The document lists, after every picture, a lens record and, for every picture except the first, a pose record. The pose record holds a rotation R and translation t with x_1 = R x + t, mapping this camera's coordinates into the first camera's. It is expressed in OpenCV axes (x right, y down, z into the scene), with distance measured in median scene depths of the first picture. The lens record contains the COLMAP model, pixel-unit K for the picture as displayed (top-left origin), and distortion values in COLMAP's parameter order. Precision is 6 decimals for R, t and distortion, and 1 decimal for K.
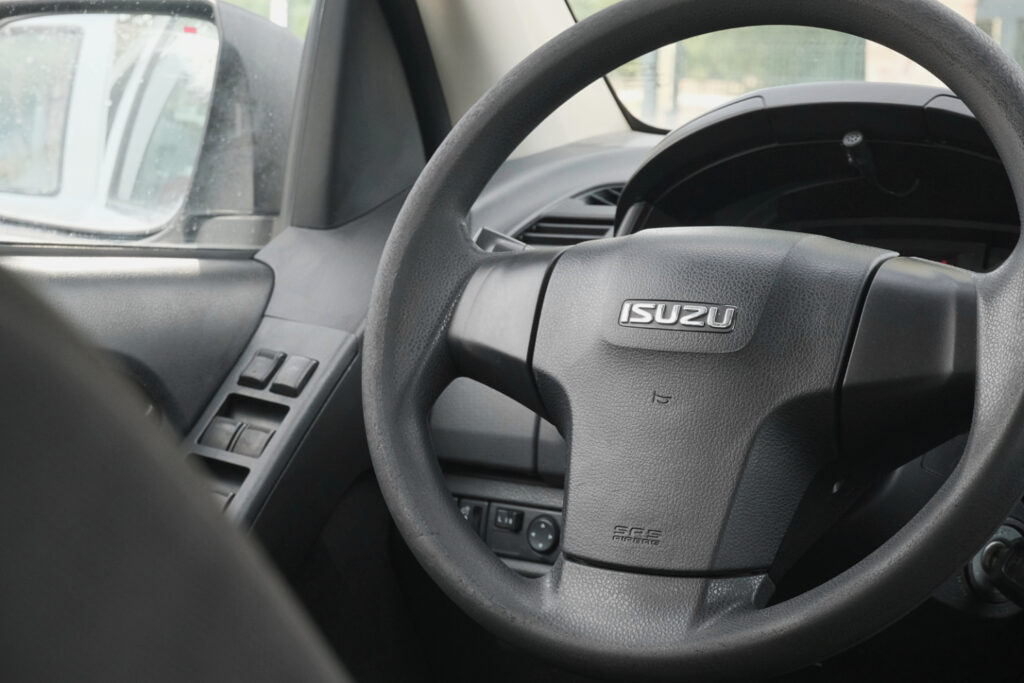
lens RADIAL K [[2022.8, 0, 512.0], [0, 2022.8, 341.5], [0, 0, 1]] dist [-0.055220, -0.105637]
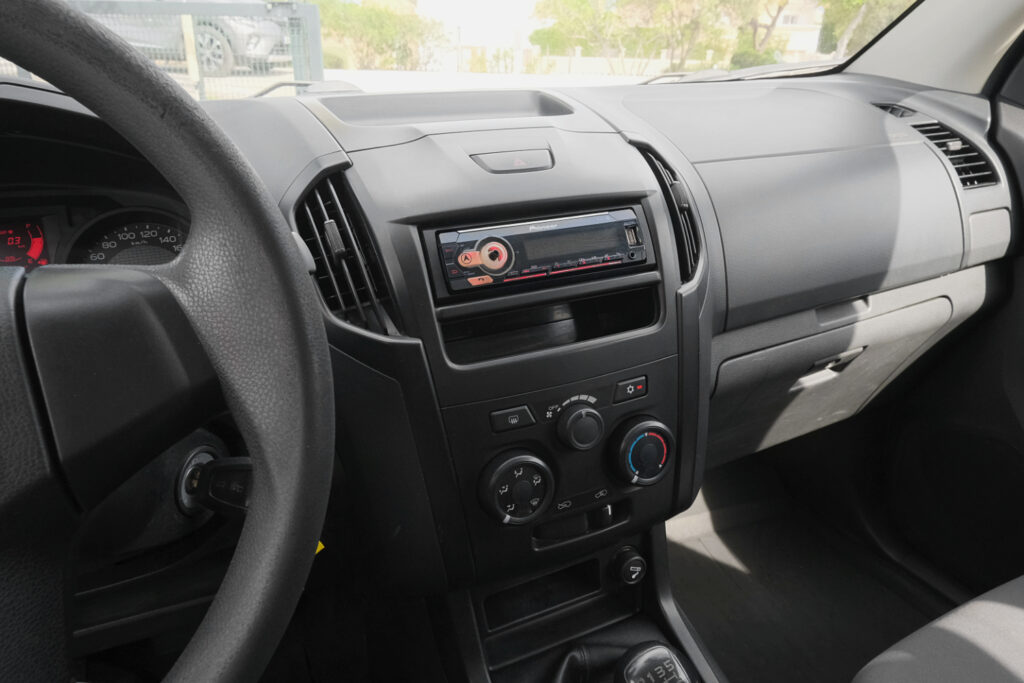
lens RADIAL K [[644.5, 0, 514.2], [0, 644.5, 336.5], [0, 0, 1]] dist [0.000121, 0.000643]
pose [[0.582322, -0.330486, 0.742752, 0.094748], [0.097864, 0.935494, 0.339520, -0.098579], [-0.807047, -0.125022, 0.577101, 0.665234]]
